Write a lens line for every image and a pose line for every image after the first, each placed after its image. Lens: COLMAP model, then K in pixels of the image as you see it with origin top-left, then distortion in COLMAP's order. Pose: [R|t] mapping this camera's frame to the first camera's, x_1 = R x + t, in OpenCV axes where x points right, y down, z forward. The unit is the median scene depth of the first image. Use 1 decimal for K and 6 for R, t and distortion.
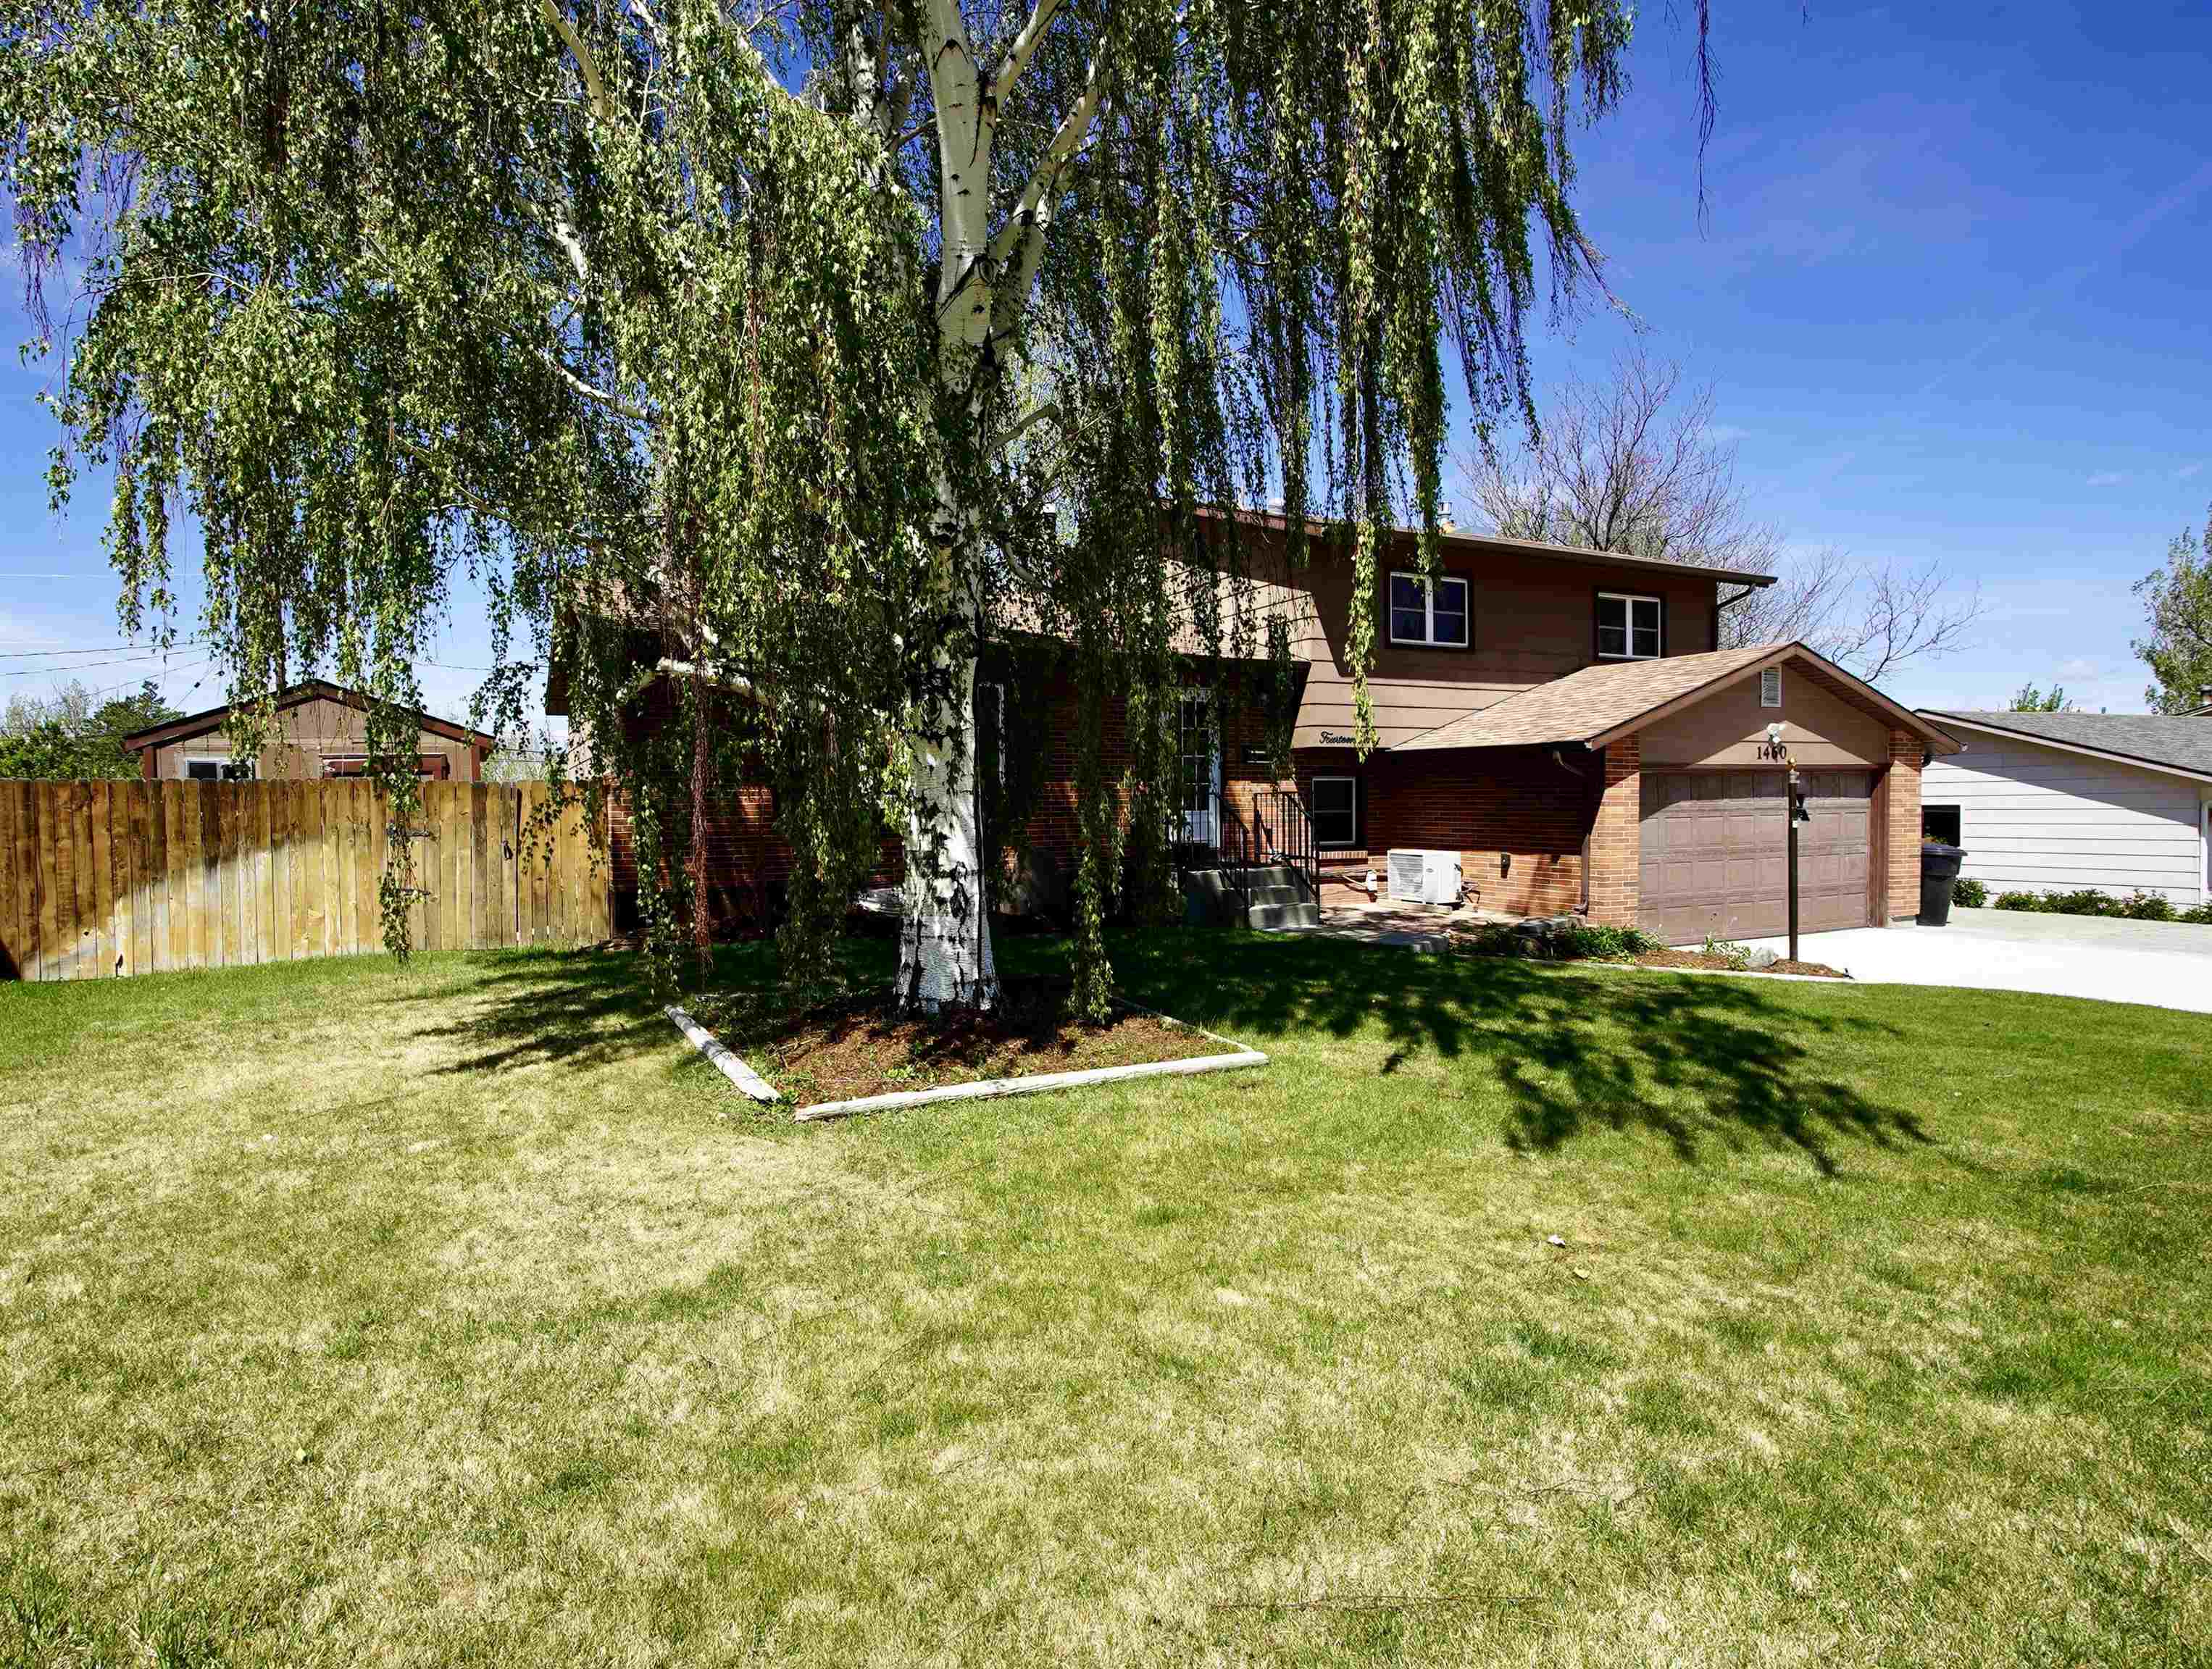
lens RADIAL K [[1096.4, 0, 1105.5], [0, 1096.4, 780.5], [0, 0, 1]] dist [-0.003951, -0.000418]
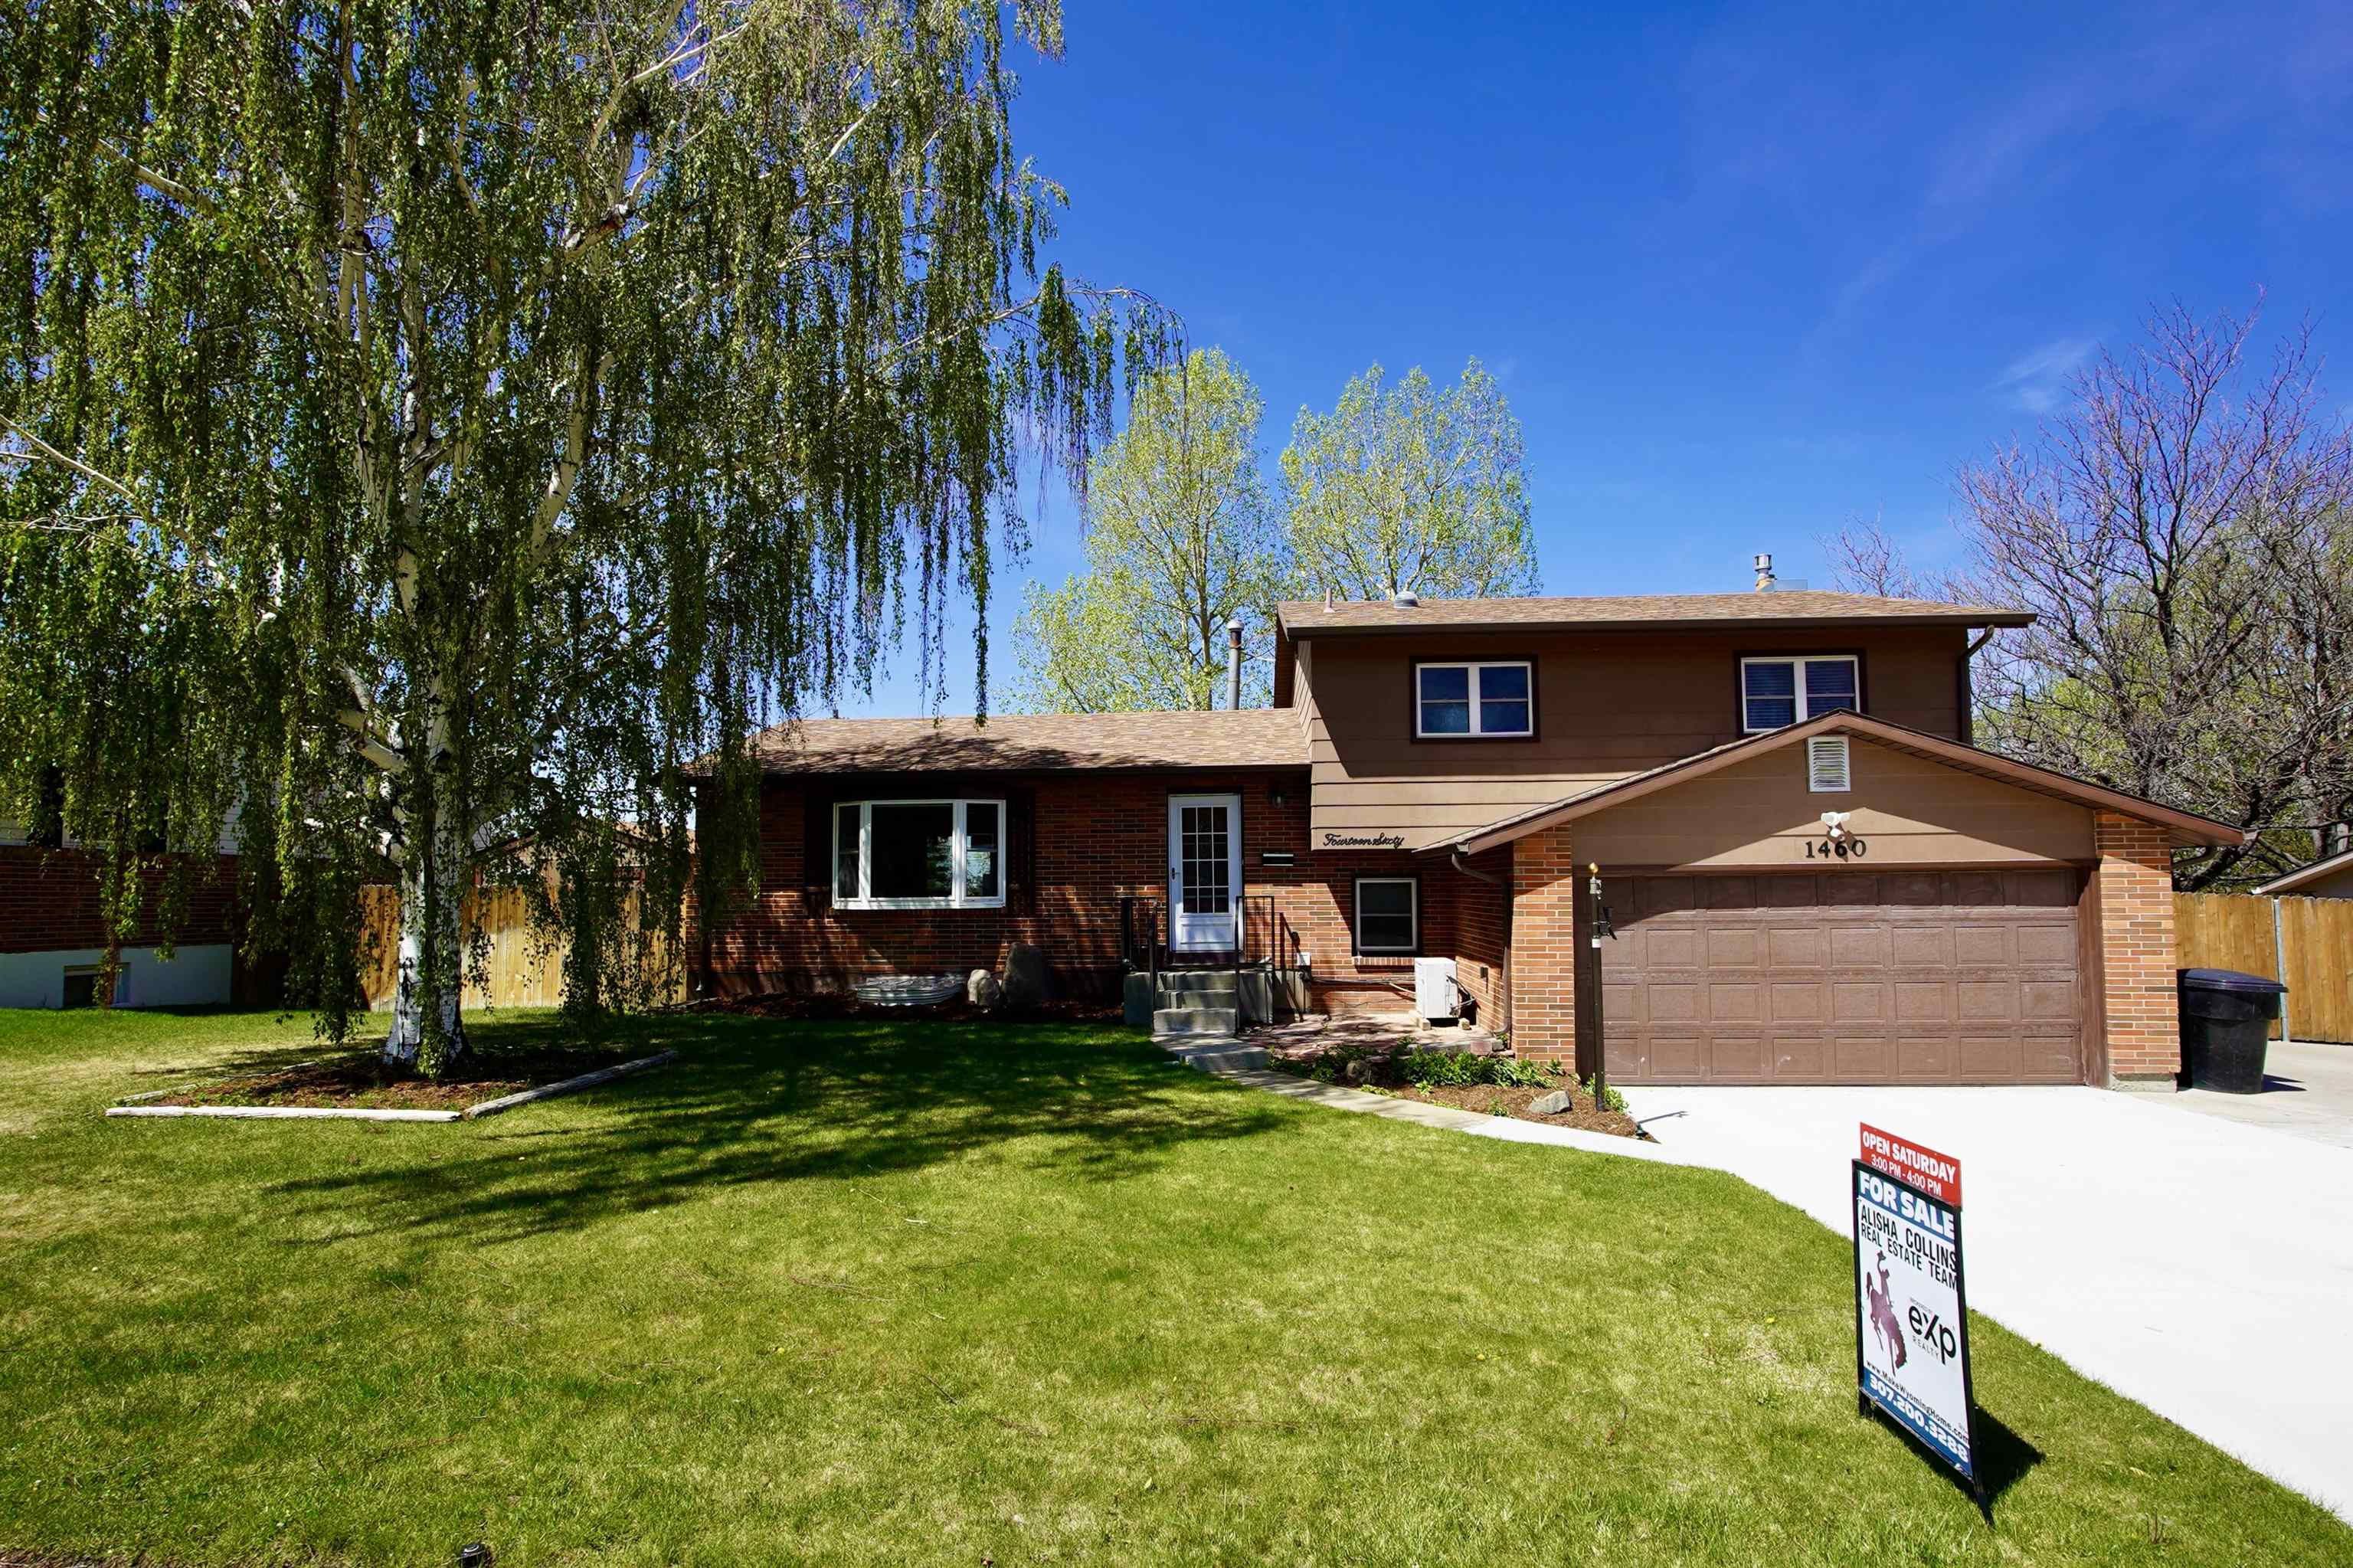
lens RADIAL K [[1071.5, 0, 1178.2], [0, 1071.5, 785.5], [0, 0, 1]] dist [-0.021231, 0.007168]
pose [[0.882988, -0.043133, -0.467409, 0.526234], [0.006097, 0.996739, -0.080463, -0.011473], [0.469355, 0.068198, 0.880372, 0.093661]]
